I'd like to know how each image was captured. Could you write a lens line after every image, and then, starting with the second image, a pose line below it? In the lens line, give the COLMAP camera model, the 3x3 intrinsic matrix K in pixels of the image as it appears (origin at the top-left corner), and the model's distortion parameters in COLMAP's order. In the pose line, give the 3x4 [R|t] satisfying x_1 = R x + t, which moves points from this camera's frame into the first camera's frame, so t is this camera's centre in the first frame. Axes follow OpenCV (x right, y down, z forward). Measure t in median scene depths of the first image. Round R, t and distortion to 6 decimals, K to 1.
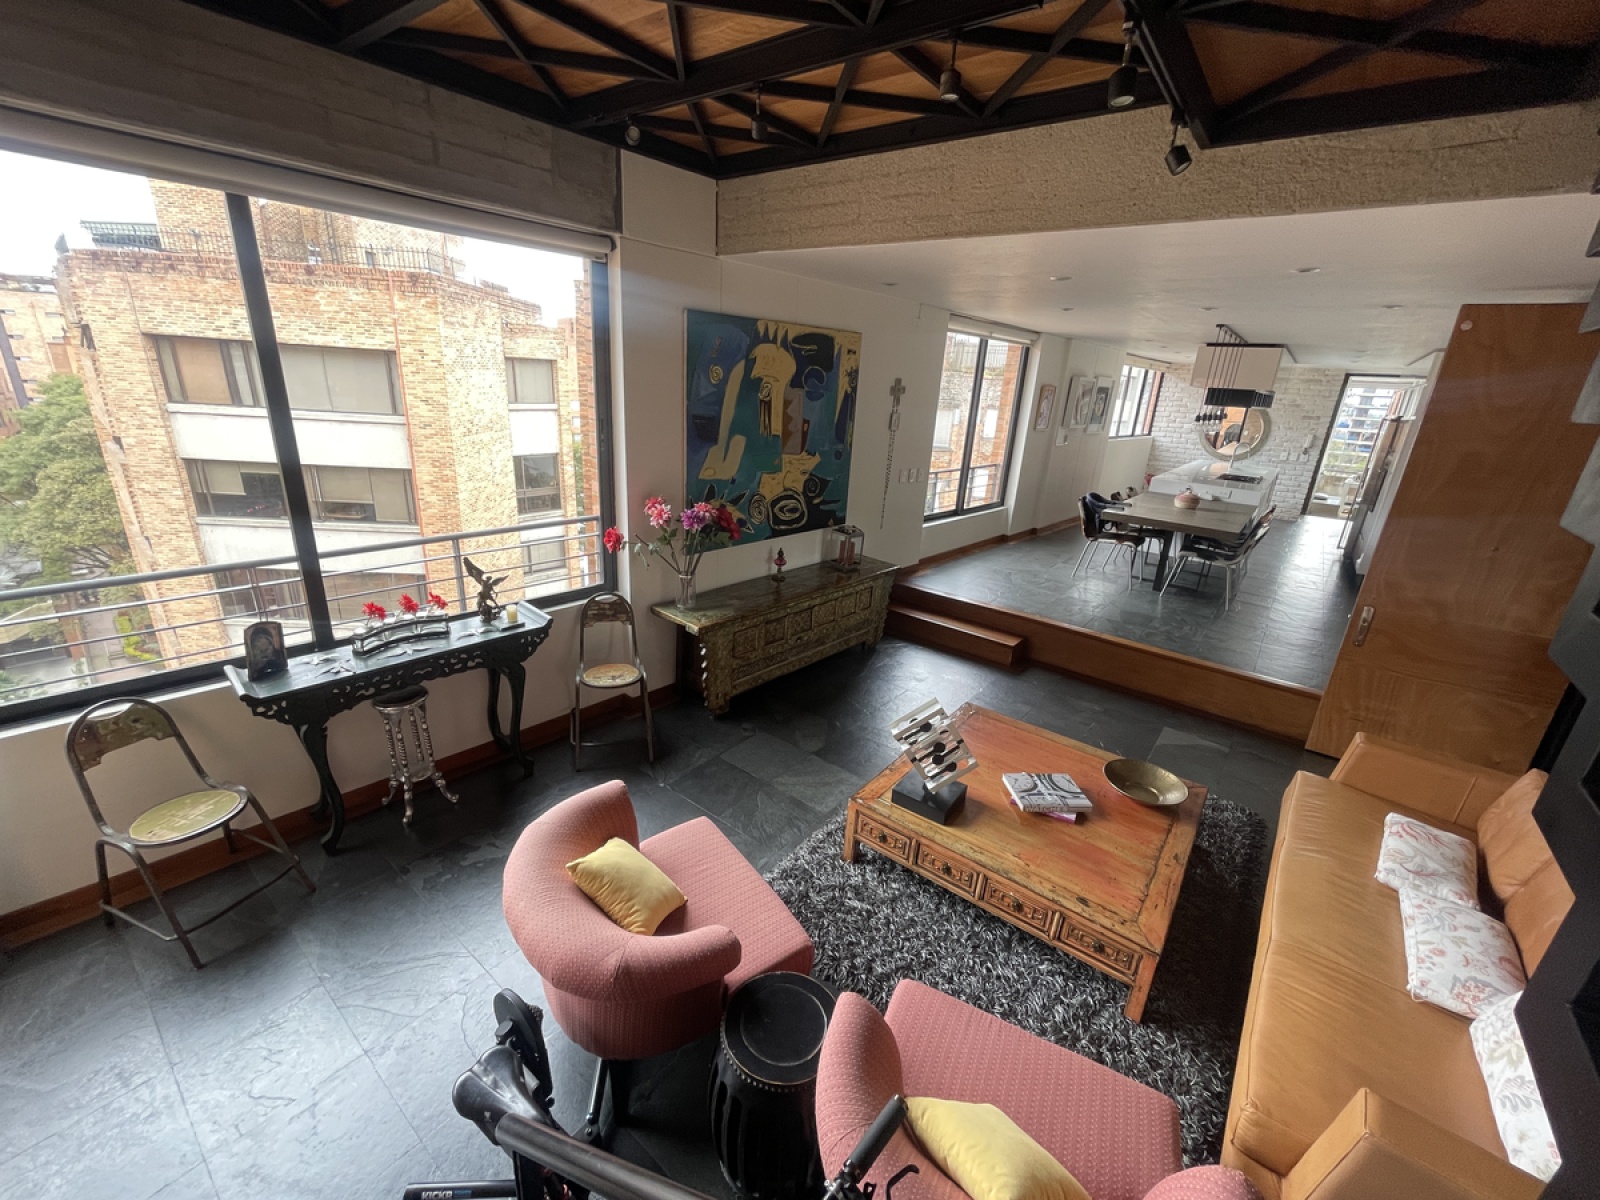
lens RADIAL K [[642.5, 0, 815.5], [0, 642.5, 603.3], [0, 0, 1]] dist [0.000615, -0.000165]
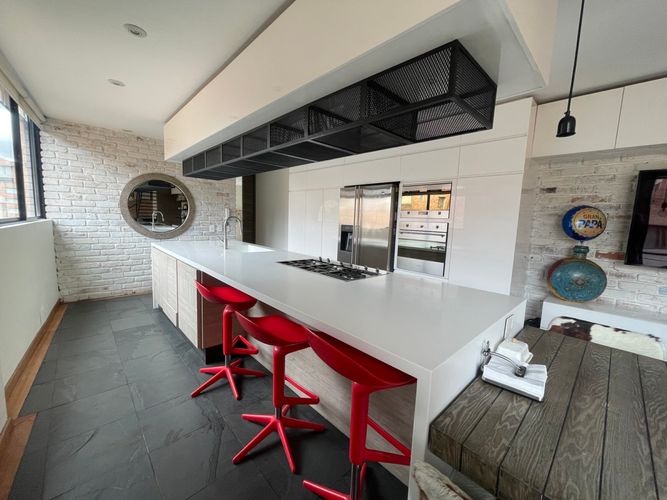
lens RADIAL K [[267.9, 0, 333.8], [0, 267.9, 250.5], [0, 0, 1]] dist [0.000615, -0.000165]
pose [[0.163346, -0.168747, 0.972030, 0.317920], [0.297295, 0.947884, 0.114596, -0.188675], [-0.940709, 0.270261, 0.205000, 0.737321]]
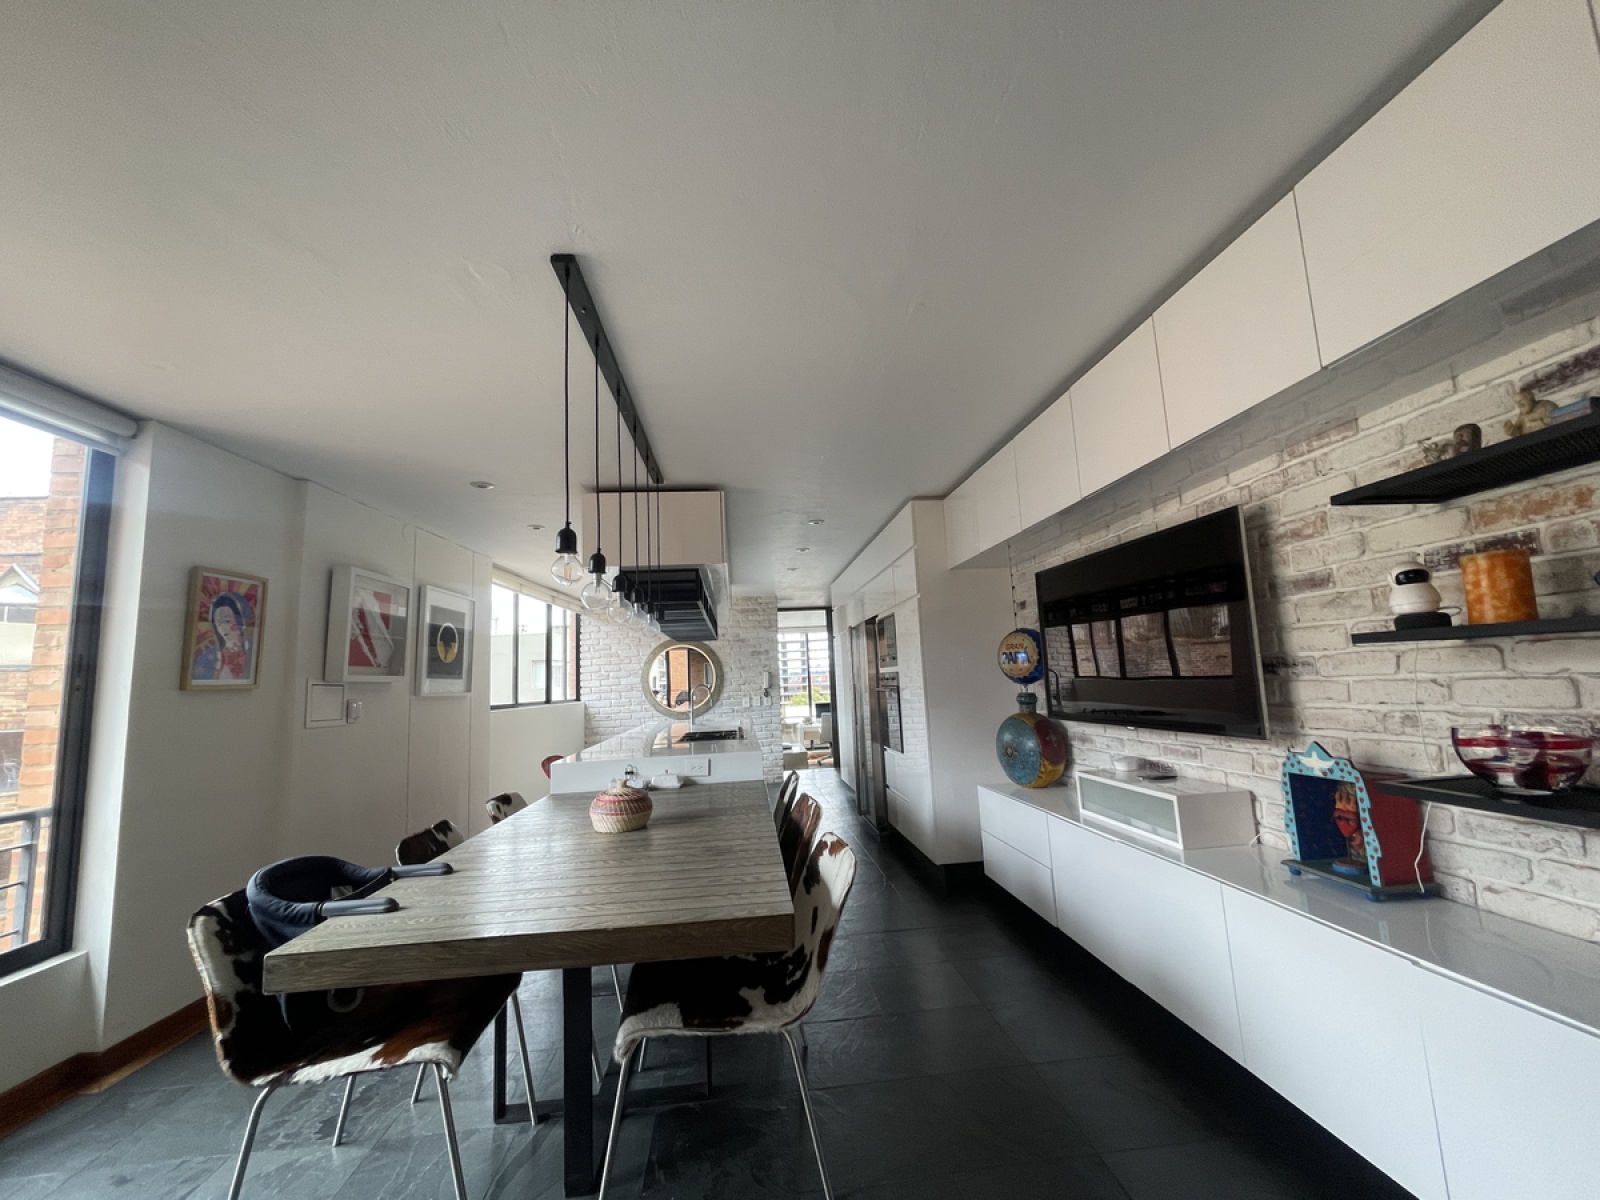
lens RADIAL K [[642.5, 0, 800.2], [0, 642.5, 601.2], [0, 0, 1]] dist [0.000615, -0.000165]
pose [[0.730119, -0.011394, 0.683225, 0.255291], [0.310861, 0.895943, -0.317256, -0.074419], [-0.608516, 0.444023, 0.657687, 0.407068]]
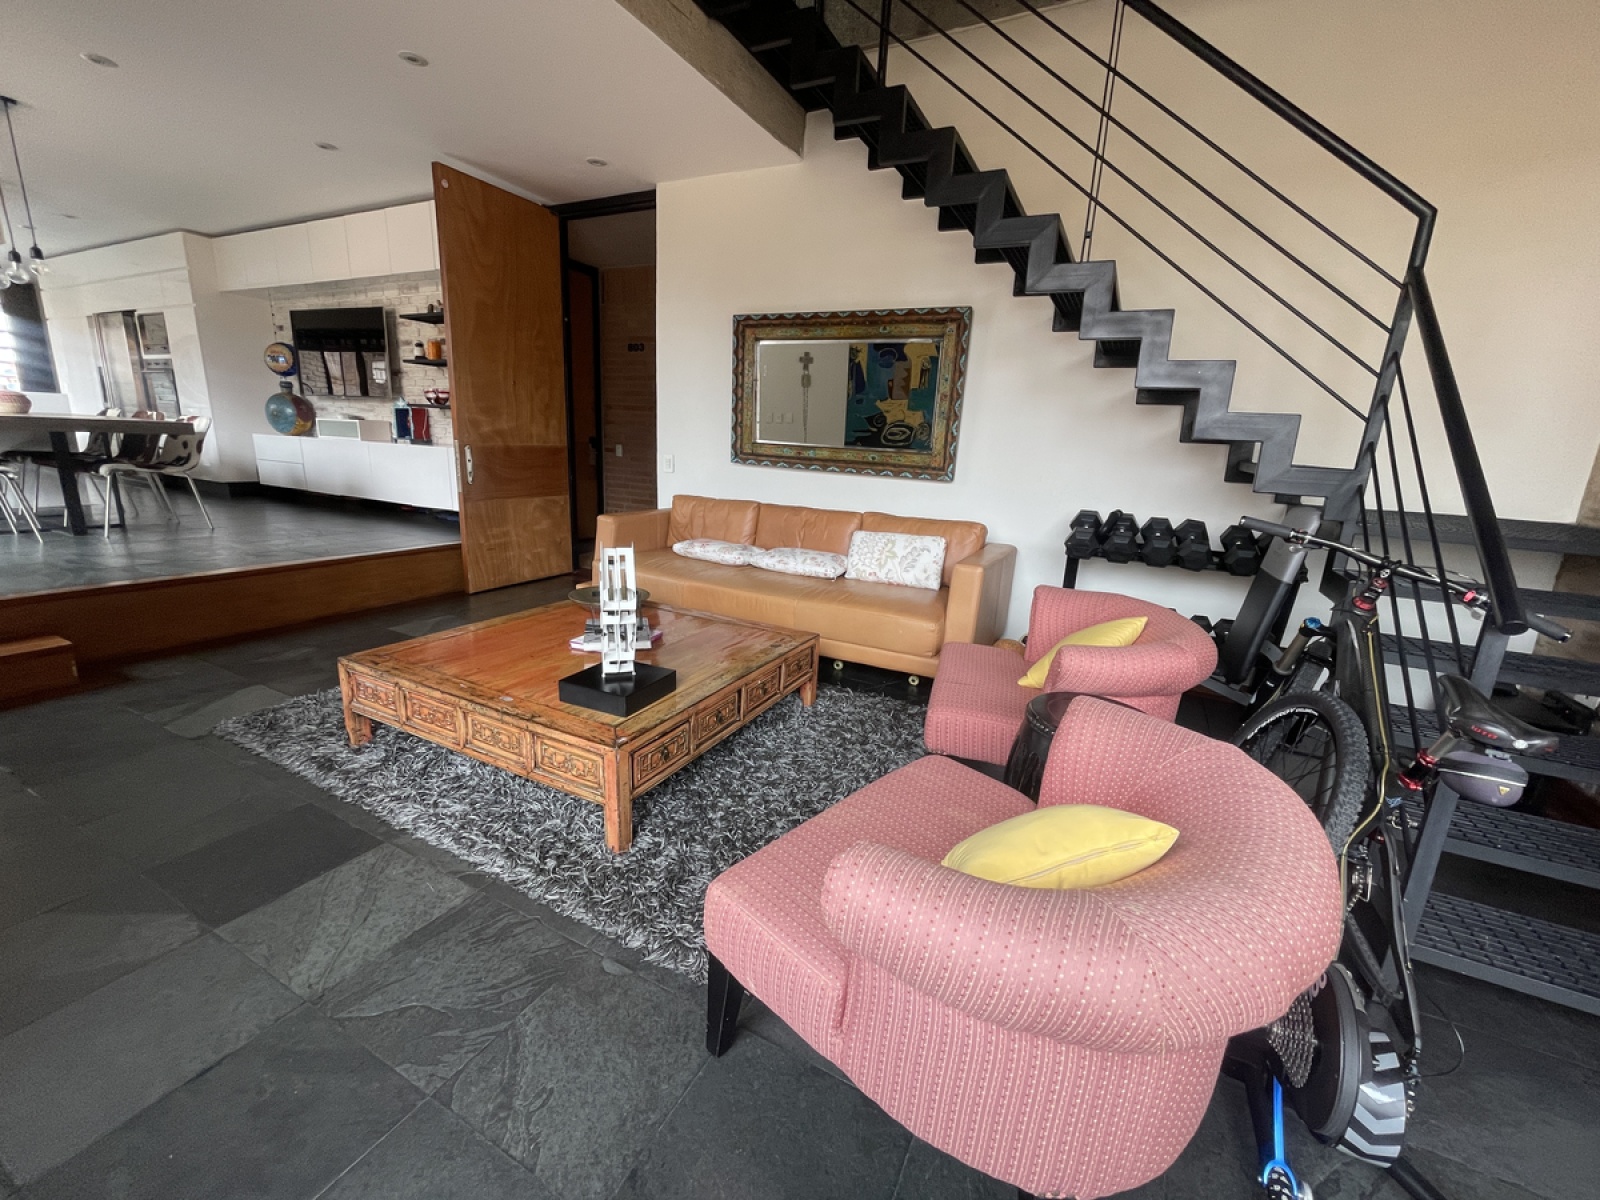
lens RADIAL K [[642.5, 0, 806.4], [0, 642.5, 593.6], [0, 0, 1]] dist [0.000615, -0.000165]
pose [[-0.177157, -0.299567, 0.937483, -0.133852], [0.268277, 0.901779, 0.338855, 0.004428], [-0.946912, 0.311536, -0.079390, 0.228395]]
